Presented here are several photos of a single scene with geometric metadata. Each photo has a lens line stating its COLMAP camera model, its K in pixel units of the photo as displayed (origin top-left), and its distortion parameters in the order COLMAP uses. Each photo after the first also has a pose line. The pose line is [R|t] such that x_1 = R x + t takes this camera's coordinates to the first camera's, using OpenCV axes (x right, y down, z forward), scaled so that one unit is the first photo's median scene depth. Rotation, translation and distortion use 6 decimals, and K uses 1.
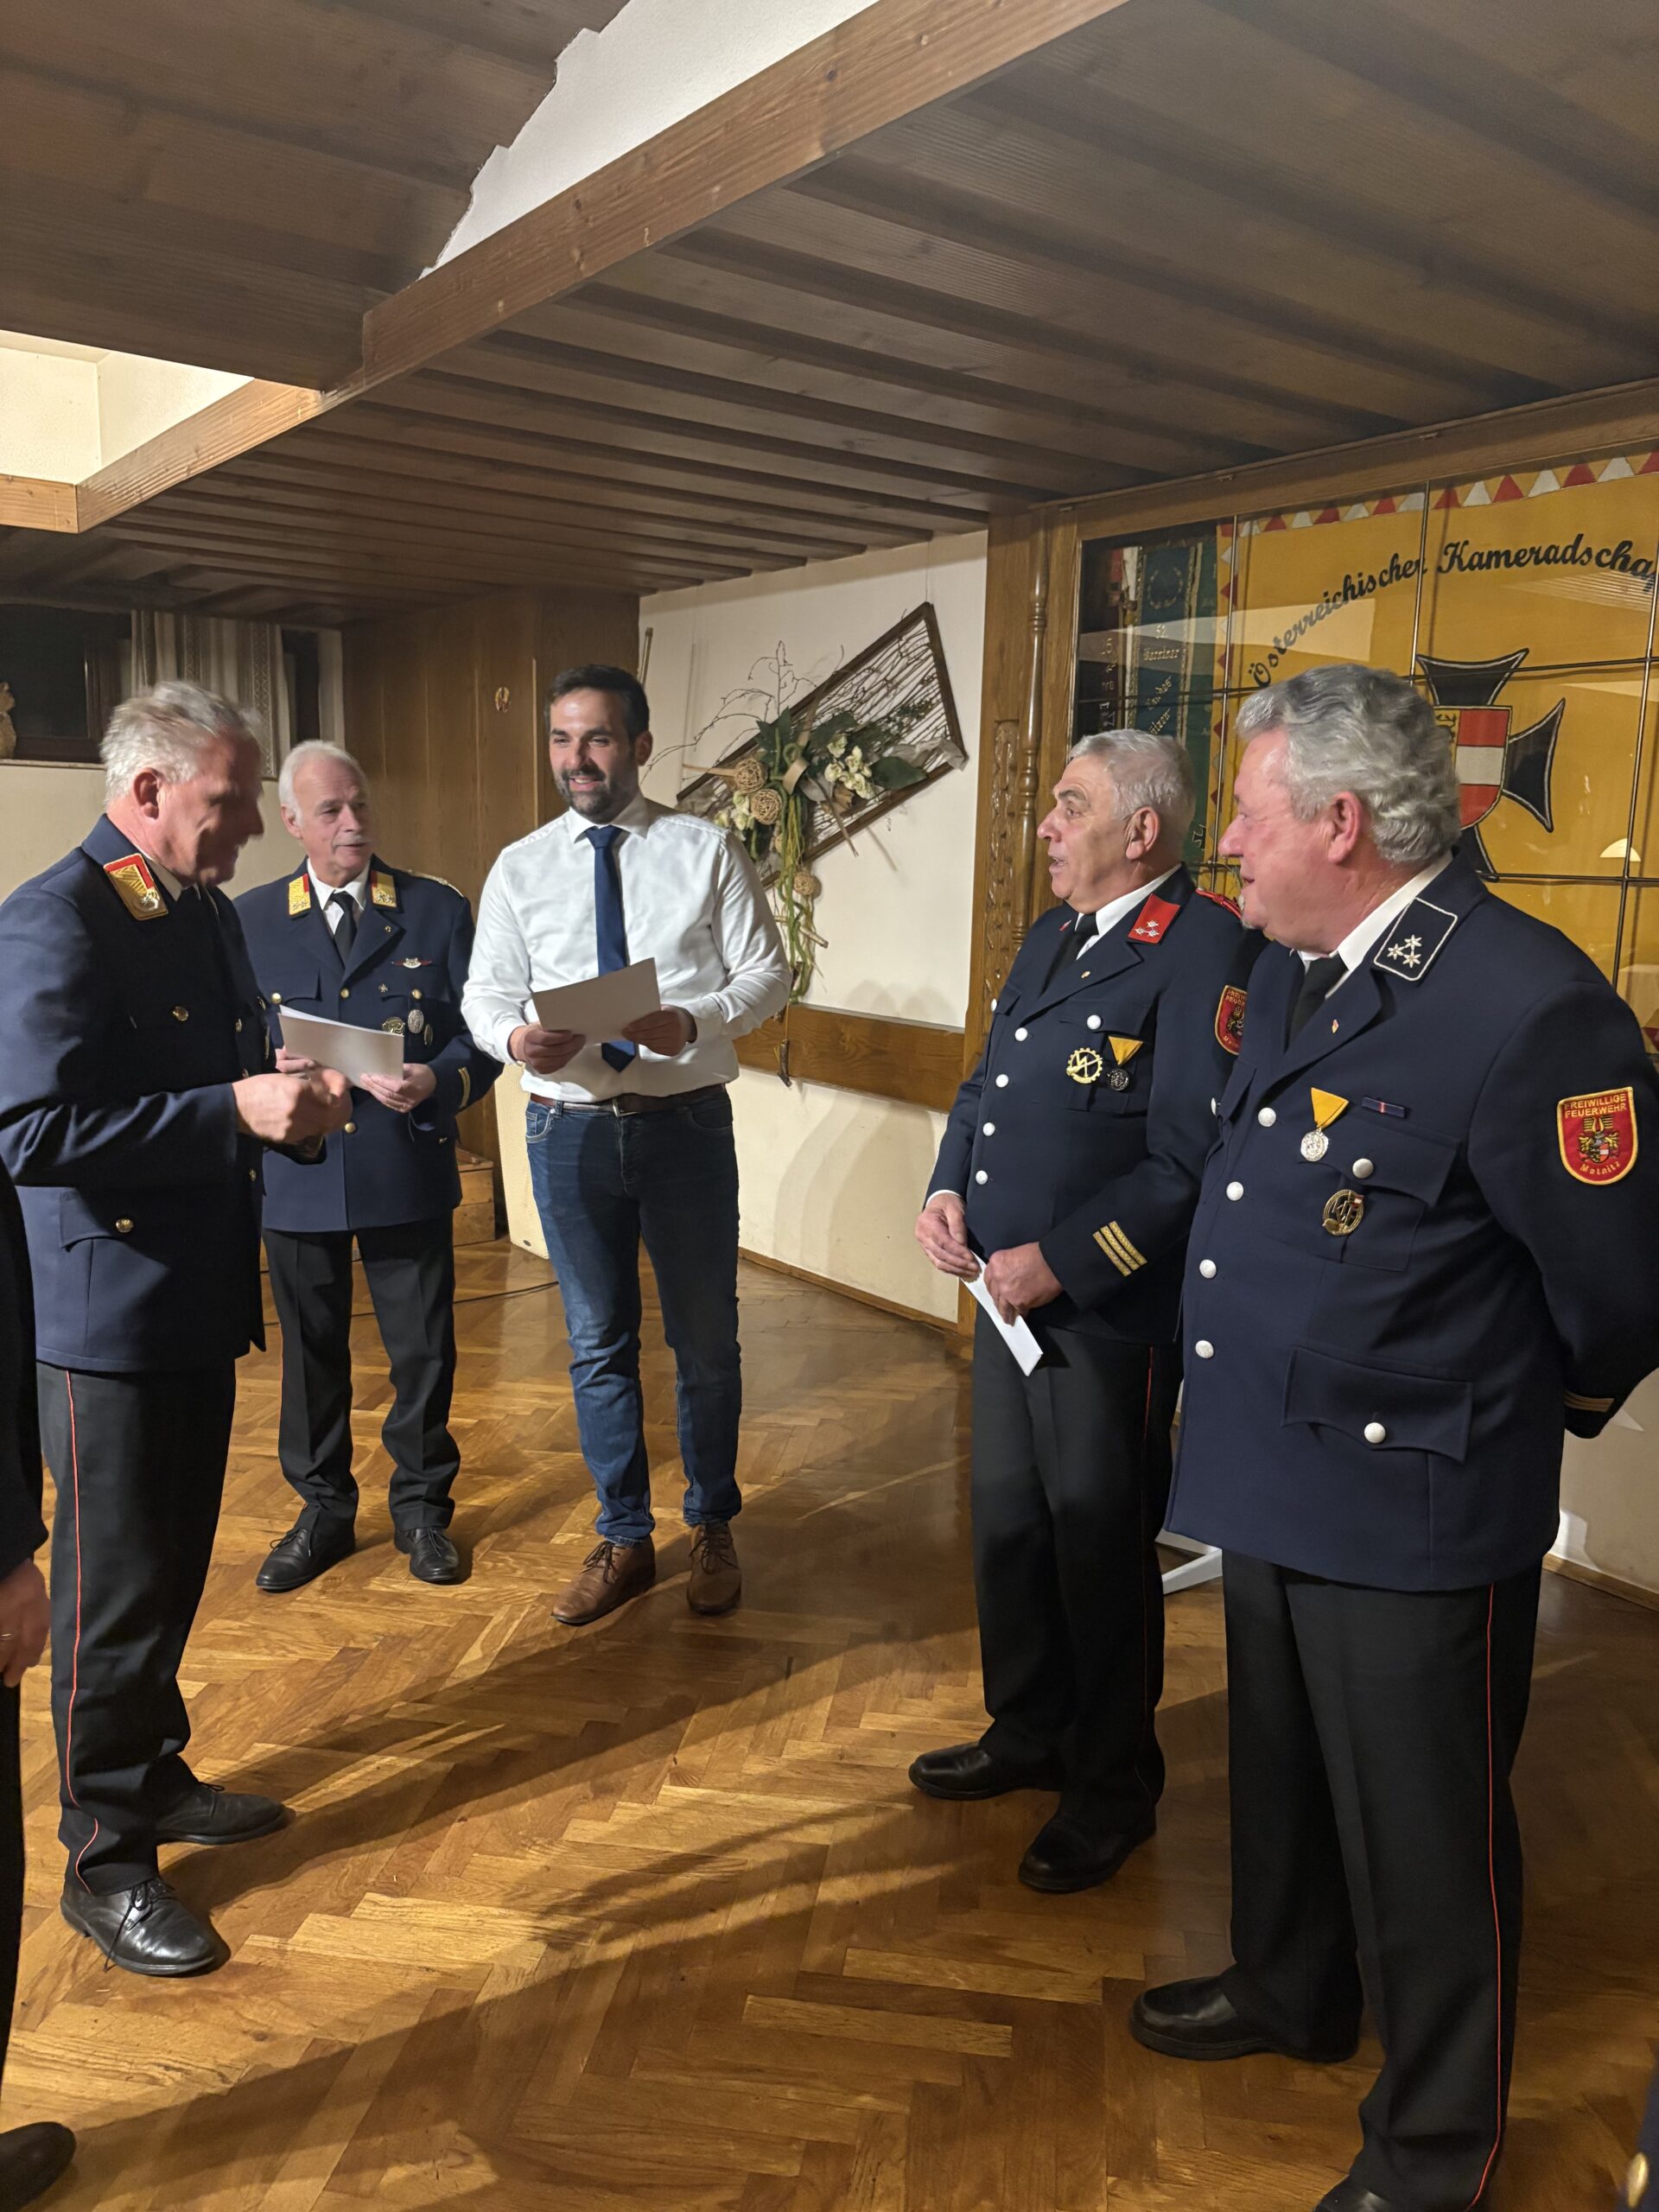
lens RADIAL K [[1676.7, 0, 834.1], [0, 1676.7, 1120.5], [0, 0, 1]] dist [0.033175, -0.035679]
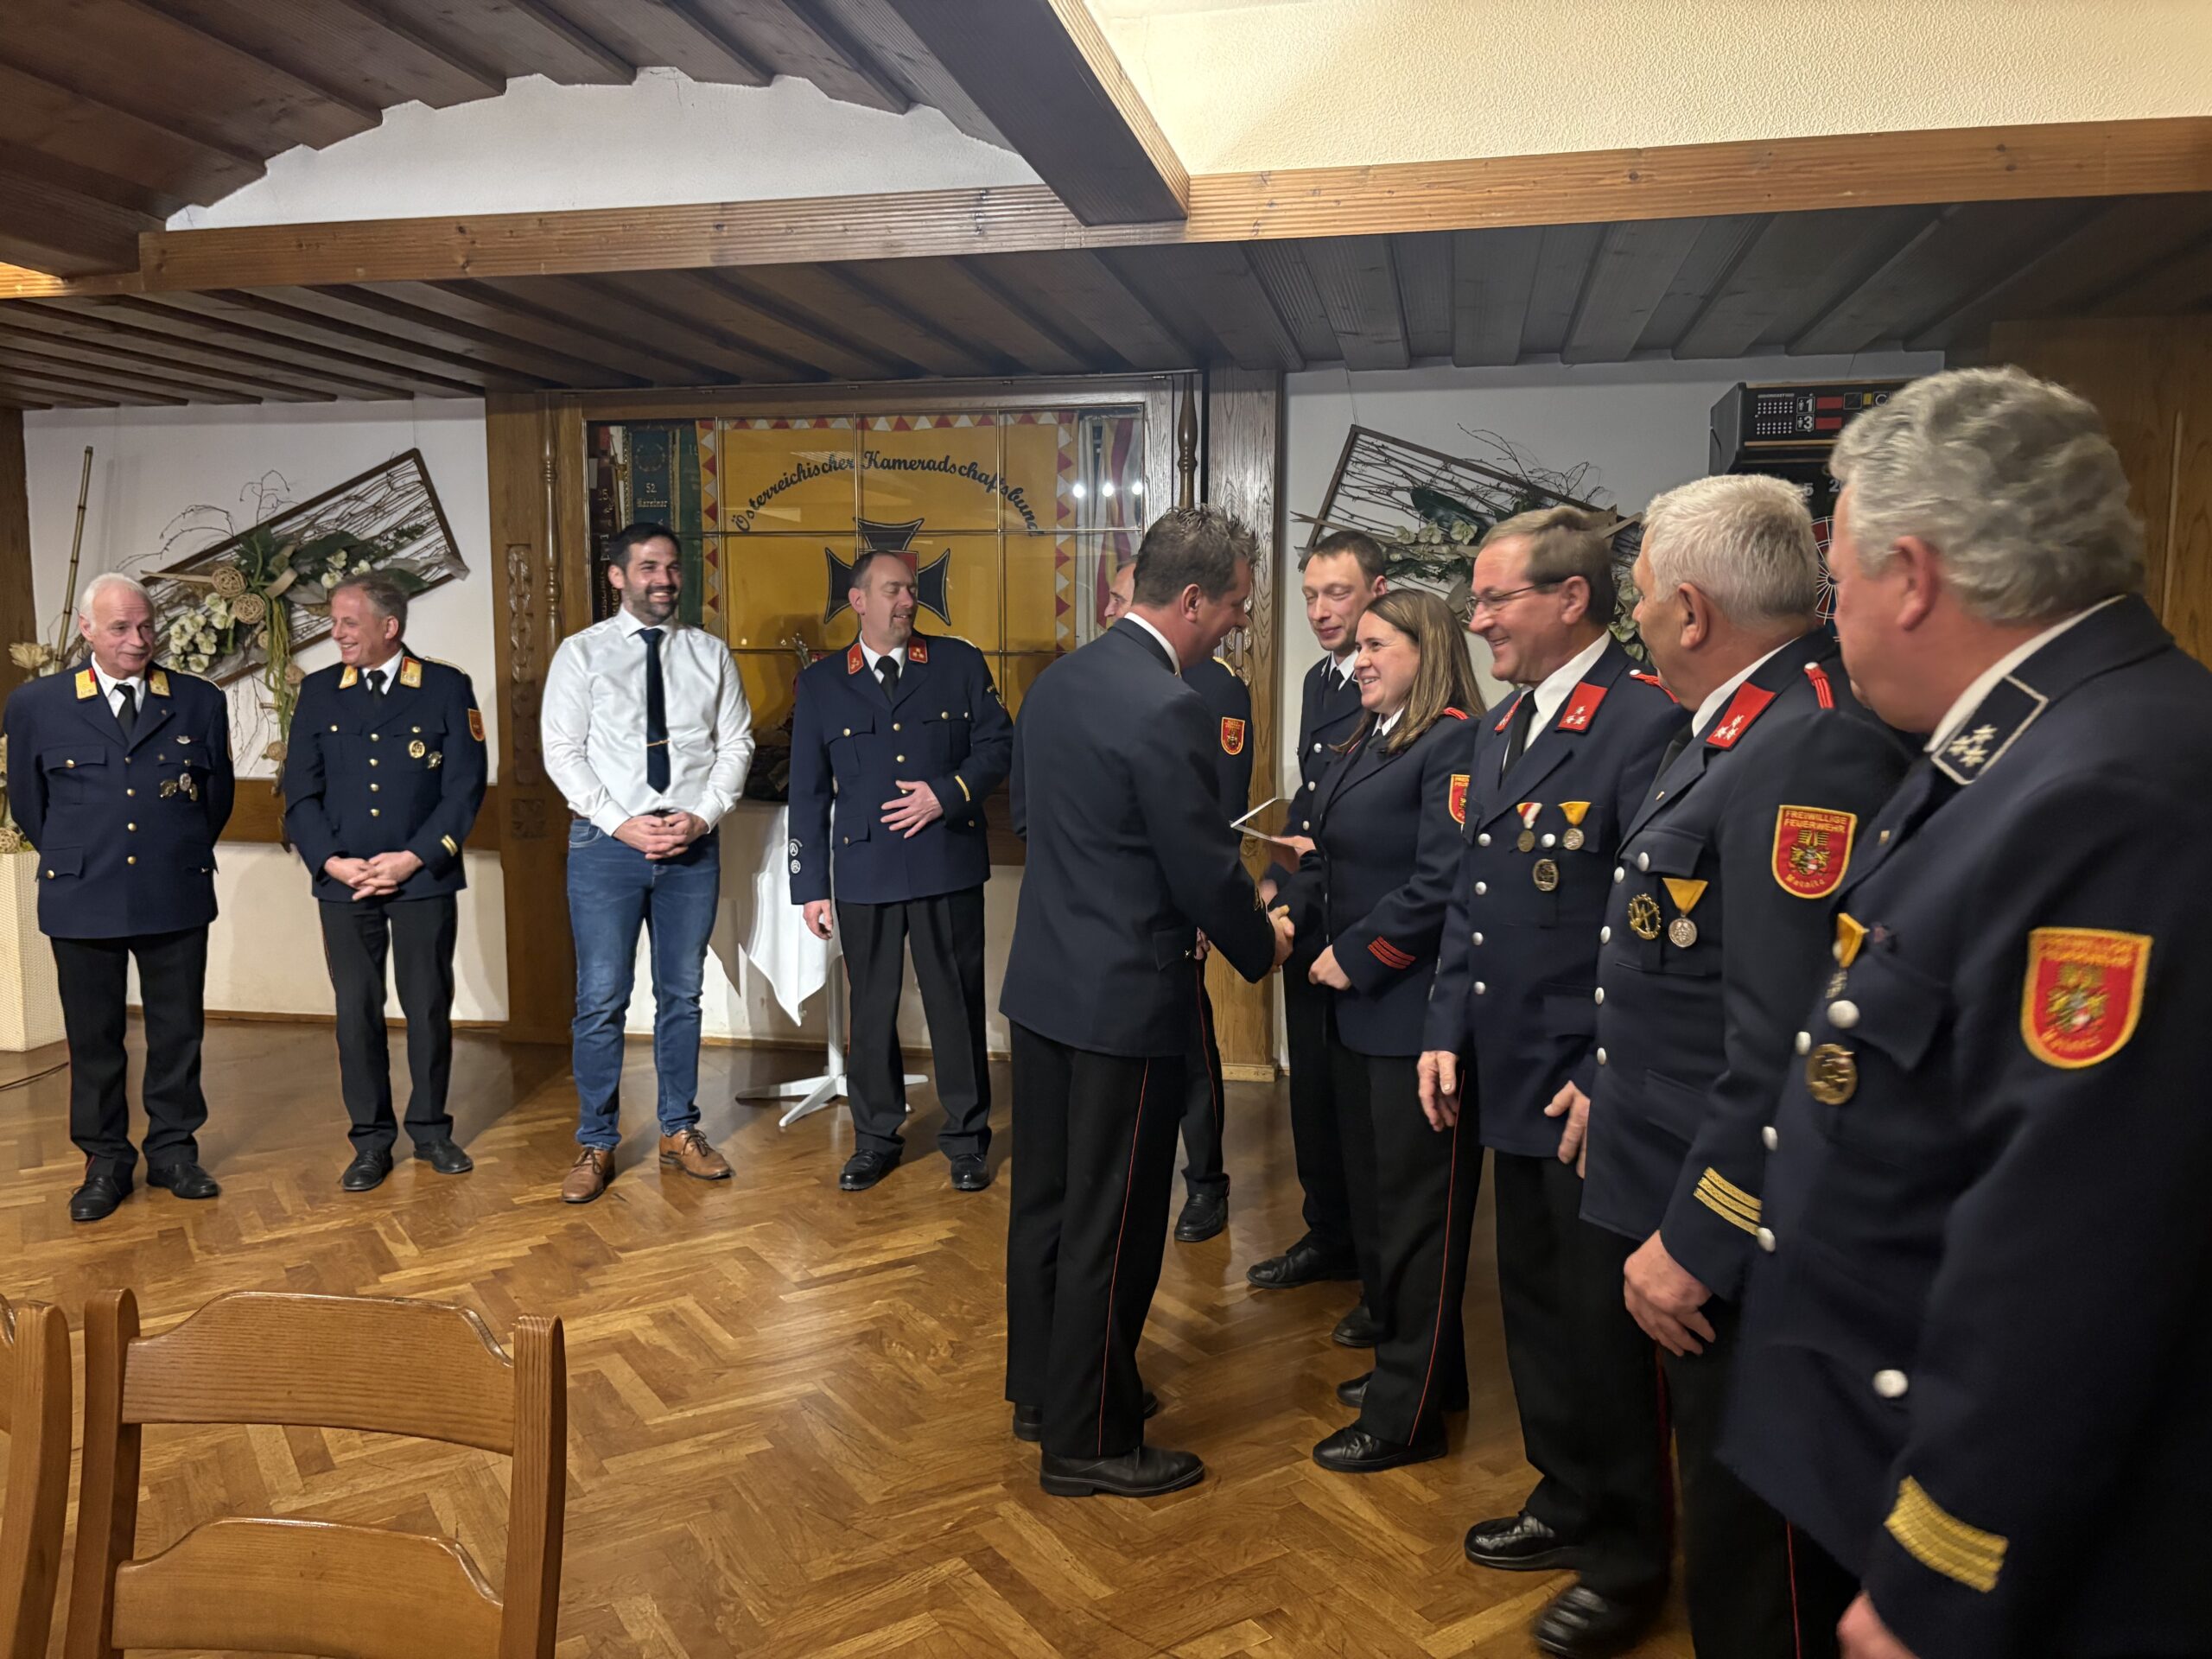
lens RADIAL K [[1676.7, 0, 1092.9], [0, 1676.7, 830.7], [0, 0, 1]] dist [0.033175, -0.035679]
pose [[0.758910, -0.095660, 0.644131, -0.529709], [0.123760, 0.992311, 0.001555, 0.047389], [-0.639327, 0.078538, 0.764913, -0.347397]]
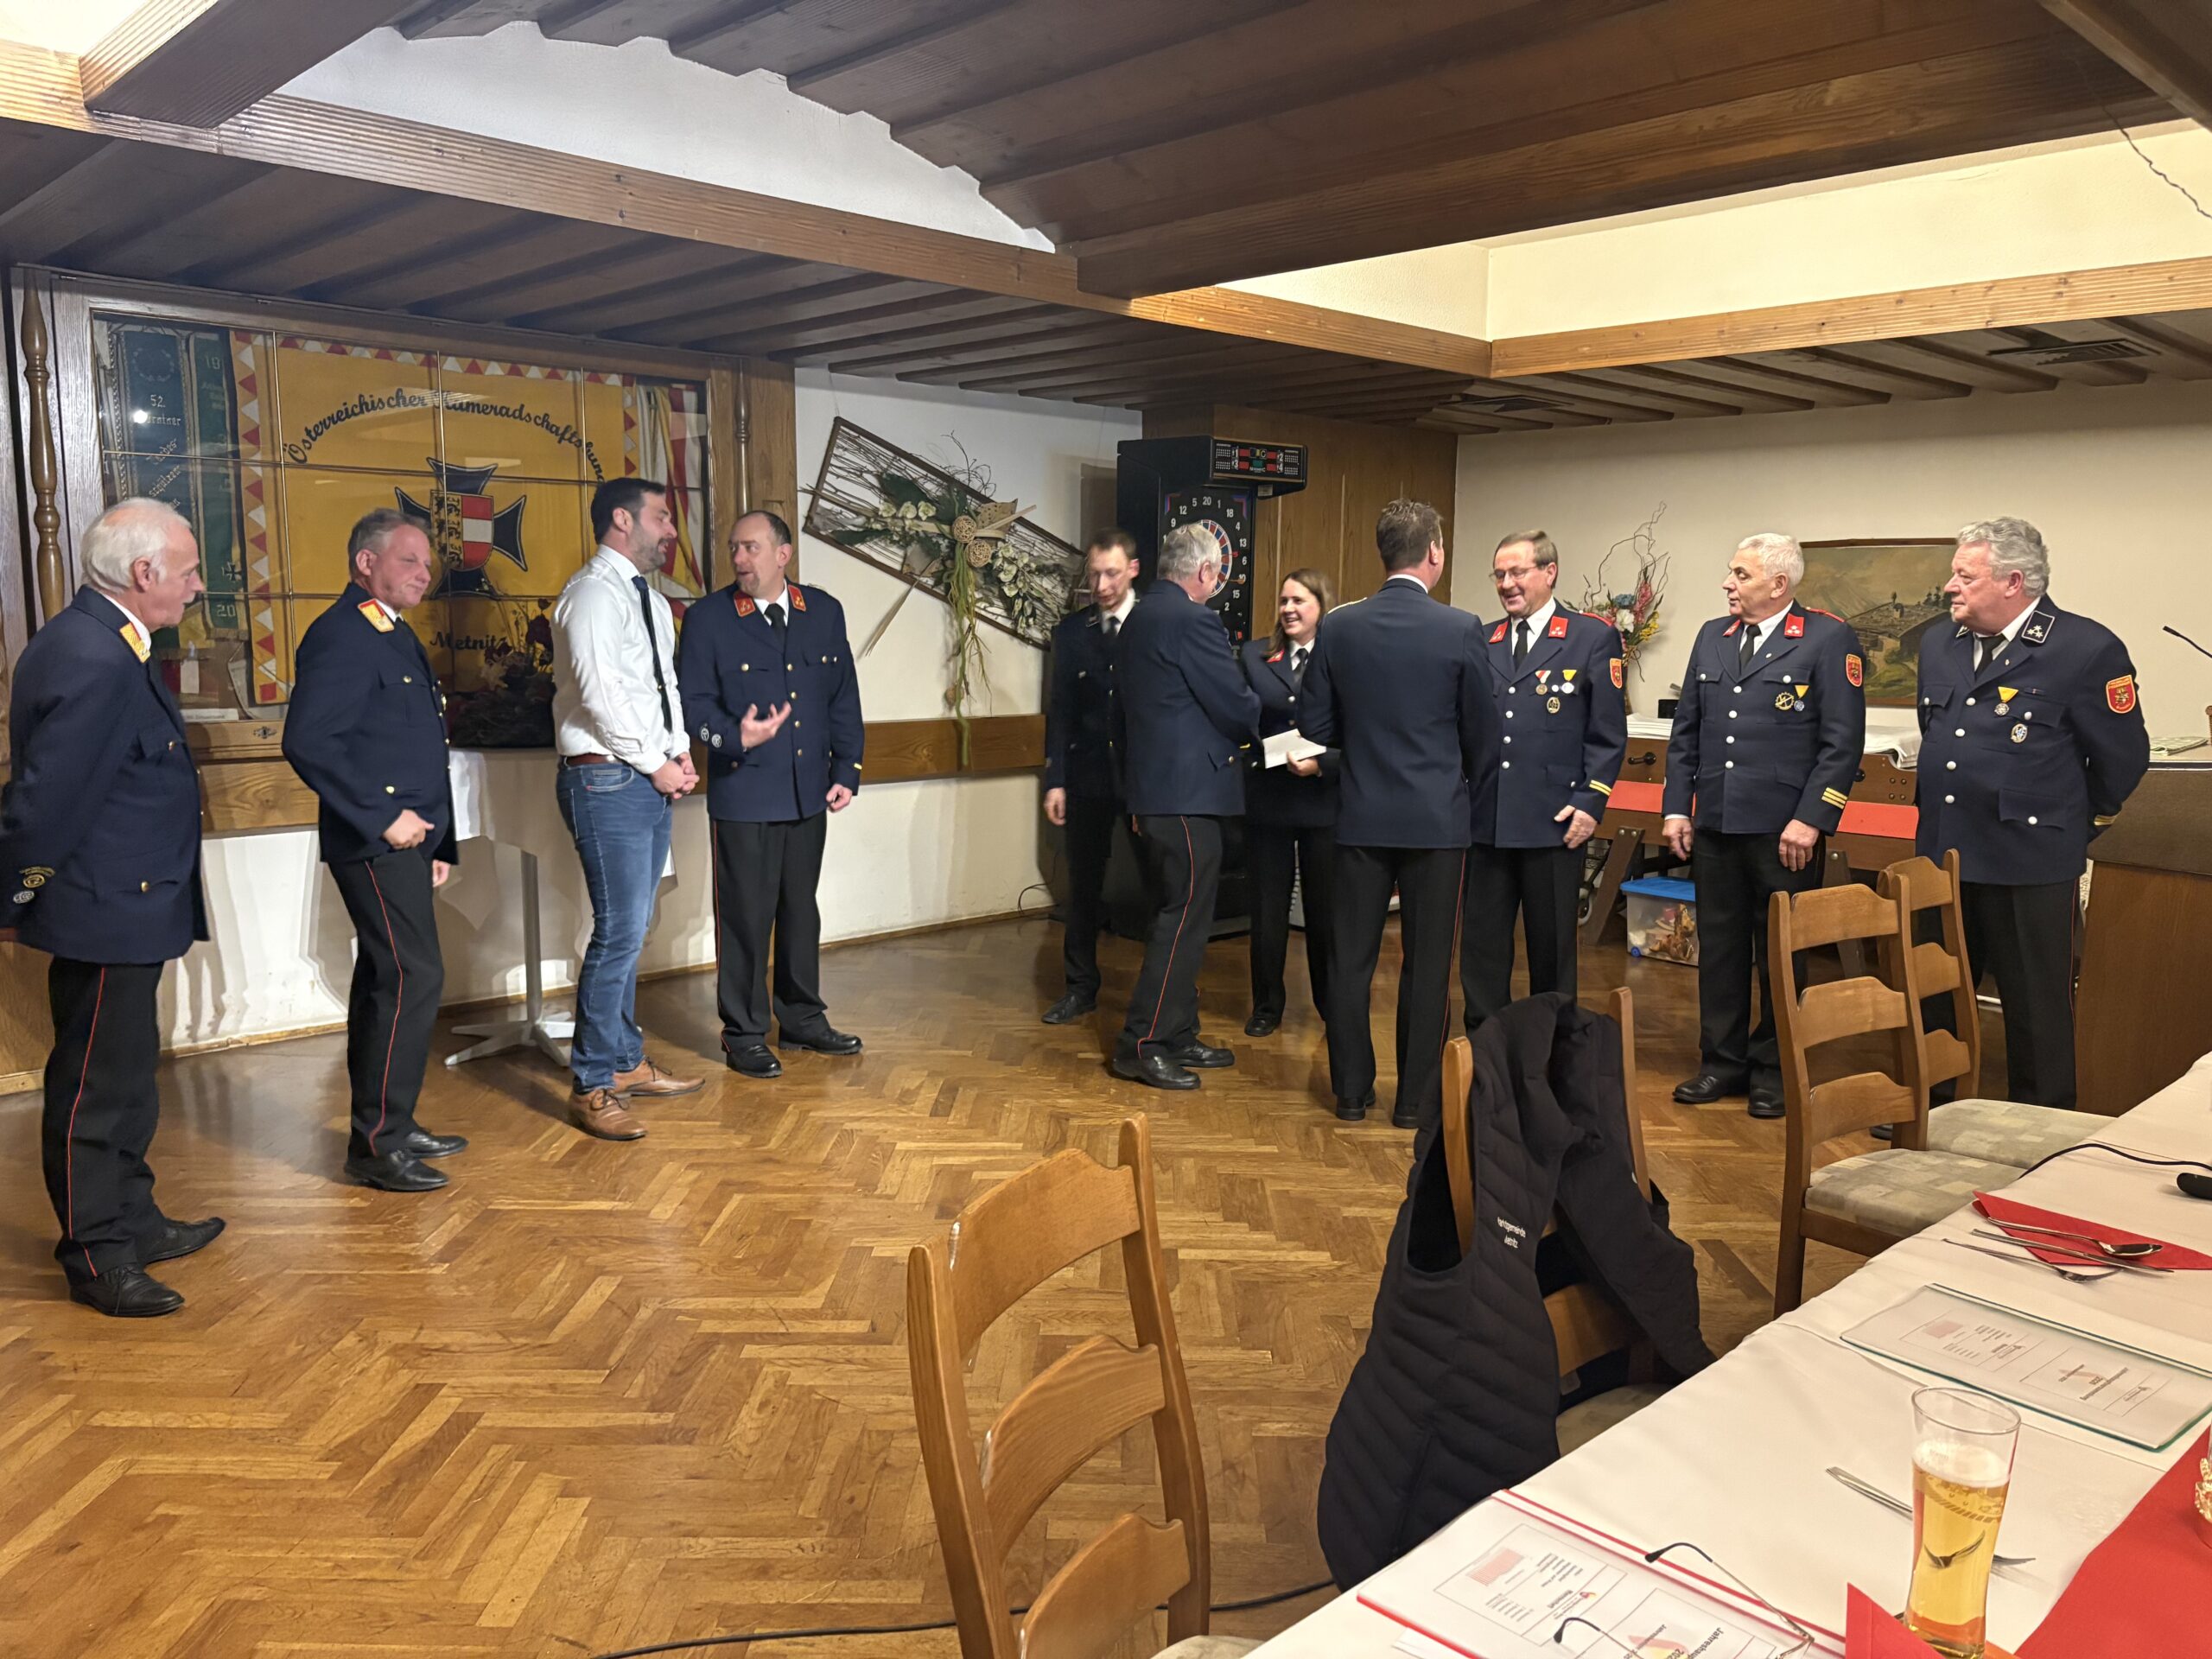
lens RADIAL K [[1676.7, 0, 1115.9], [0, 1676.7, 849.6], [0, 0, 1]] dist [0.033175, -0.035679]
pose [[-0.124459, -0.170614, 0.977446, -1.277495], [0.148270, 0.970847, 0.188342, -0.118316], [-0.981084, 0.168366, -0.095534, 0.562329]]
